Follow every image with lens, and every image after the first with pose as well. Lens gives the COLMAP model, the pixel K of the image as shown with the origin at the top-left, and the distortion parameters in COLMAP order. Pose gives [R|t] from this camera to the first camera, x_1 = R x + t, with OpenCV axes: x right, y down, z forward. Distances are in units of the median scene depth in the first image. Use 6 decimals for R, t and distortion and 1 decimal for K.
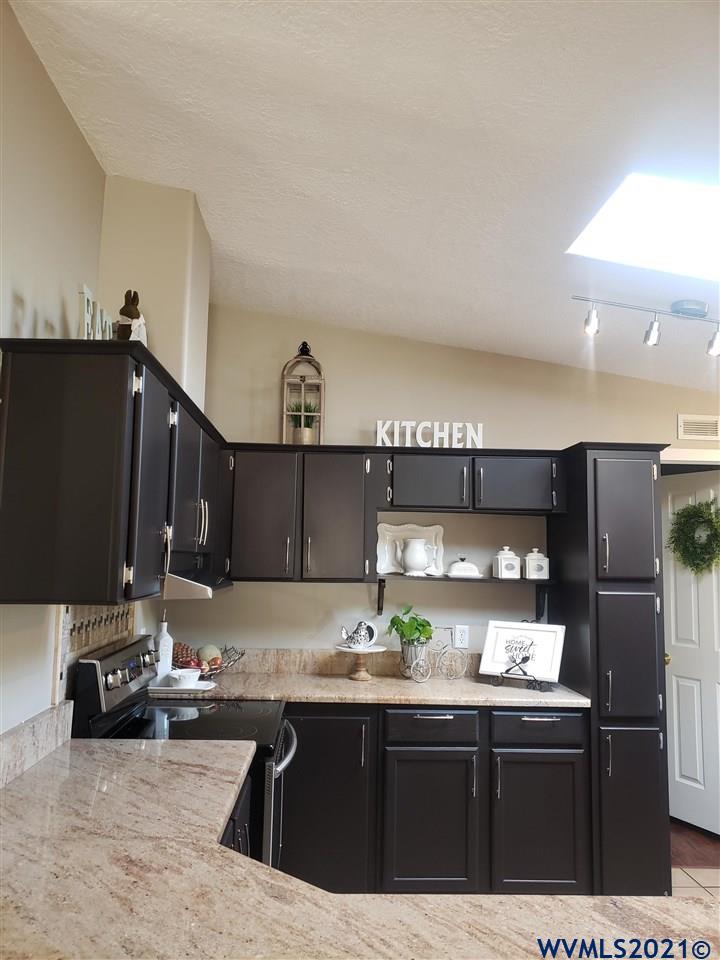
lens RADIAL K [[749.5, 0, 357.4], [0, 749.5, 478.3], [0, 0, 1]] dist [0.038904, -0.010197]
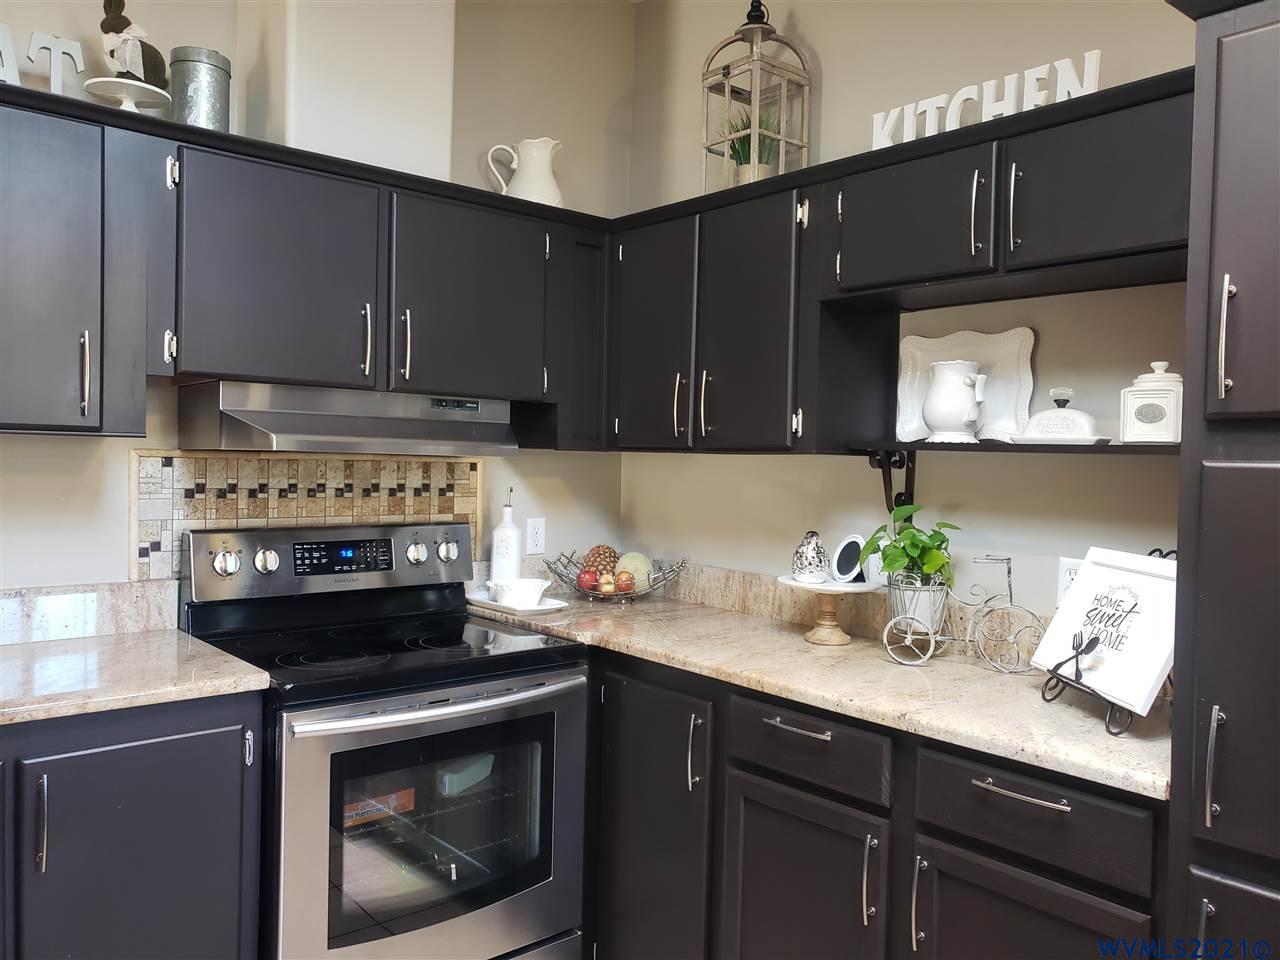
lens RADIAL K [[999.3, 0, 638.5], [0, 999.3, 483.4], [0, 0, 1]] dist [0.038904, -0.010197]
pose [[0.615218, 0.018955, -0.788129, 0.445508], [0.062747, 0.995362, 0.072920, 0.099415], [0.785856, -0.094314, 0.611175, 0.478366]]
